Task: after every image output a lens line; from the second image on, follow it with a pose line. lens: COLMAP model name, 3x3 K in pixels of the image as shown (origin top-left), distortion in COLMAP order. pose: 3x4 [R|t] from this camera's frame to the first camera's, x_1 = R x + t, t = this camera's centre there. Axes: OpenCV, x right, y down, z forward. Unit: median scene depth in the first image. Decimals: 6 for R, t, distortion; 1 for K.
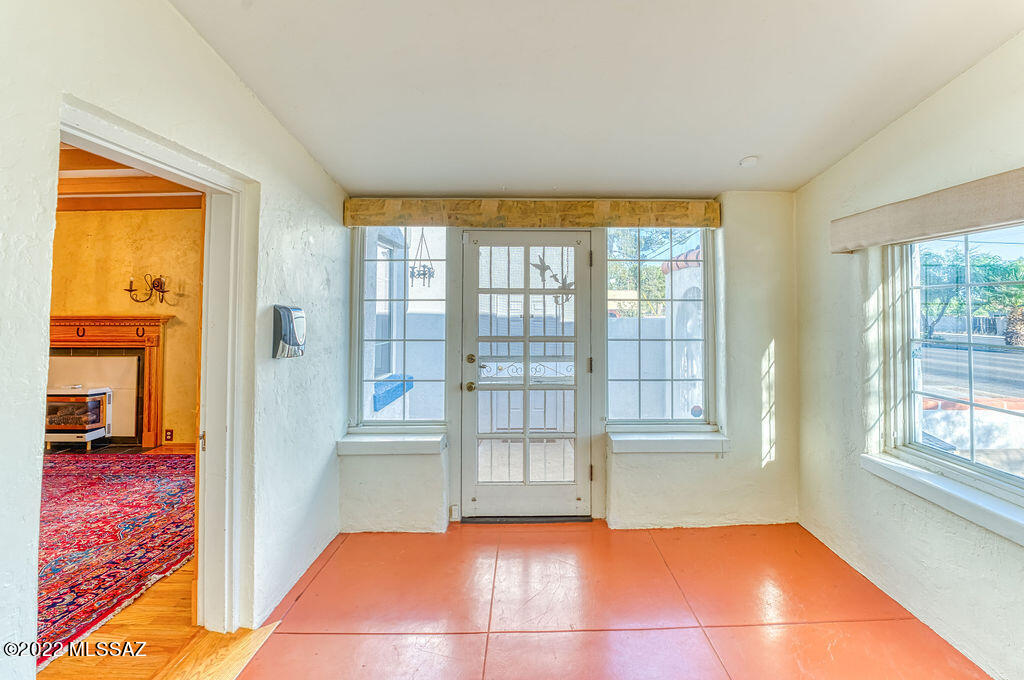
lens RADIAL K [[422.2, 0, 522.2], [0, 422.2, 289.3], [0, 0, 1]] dist [-0.019653, 0.001767]
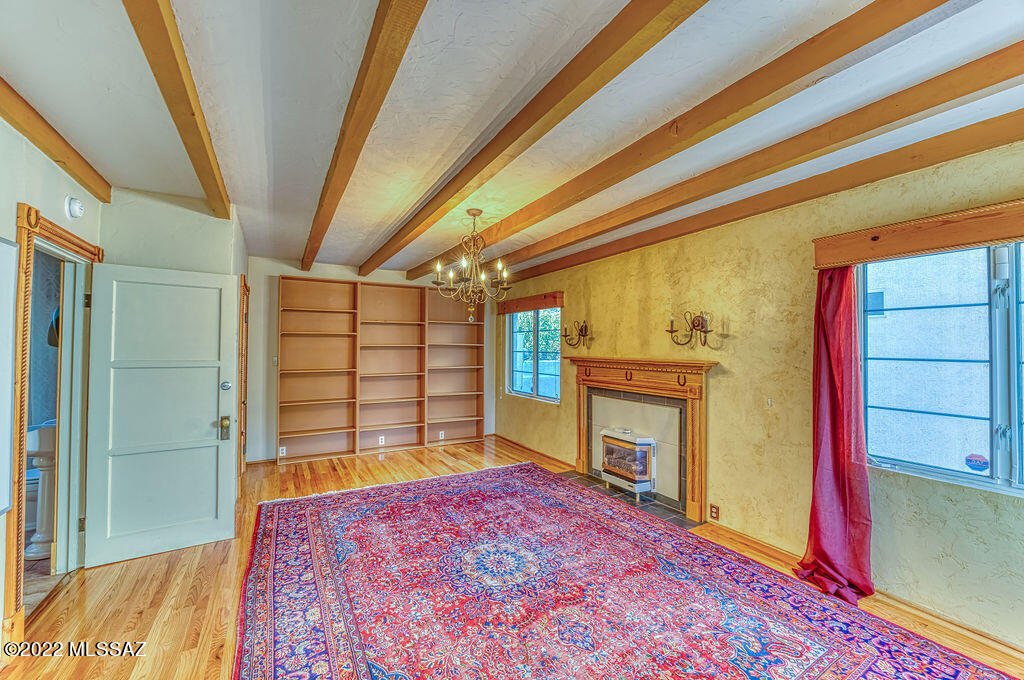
lens RADIAL K [[422.2, 0, 507.7], [0, 422.2, 335.2], [0, 0, 1]] dist [-0.019653, 0.001767]
pose [[0.480109, -0.018035, -0.877023, -0.334636], [0.026849, 0.999622, -0.005859, 0.006124], [0.876798, -0.020734, 0.480412, 0.278475]]
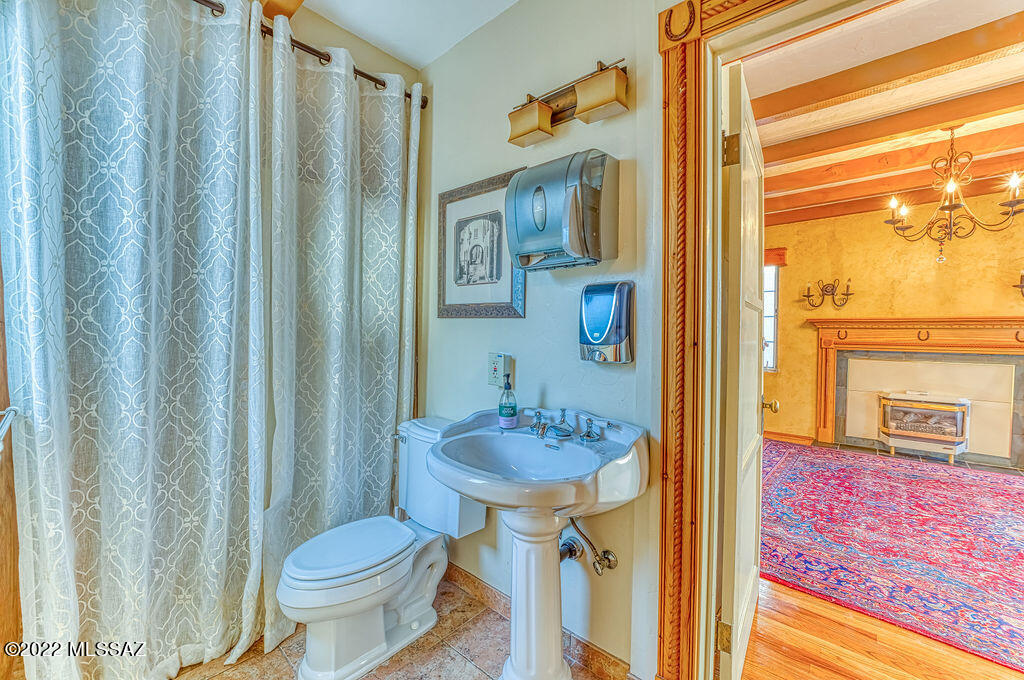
lens RADIAL K [[422.2, 0, 510.2], [0, 422.2, 332.9], [0, 0, 1]] dist [-0.019653, 0.001767]
pose [[0.743606, 0.010386, -0.668537, -1.135123], [0.016153, 0.999309, 0.033490, 0.051671], [0.668423, -0.035702, 0.742924, -0.309819]]
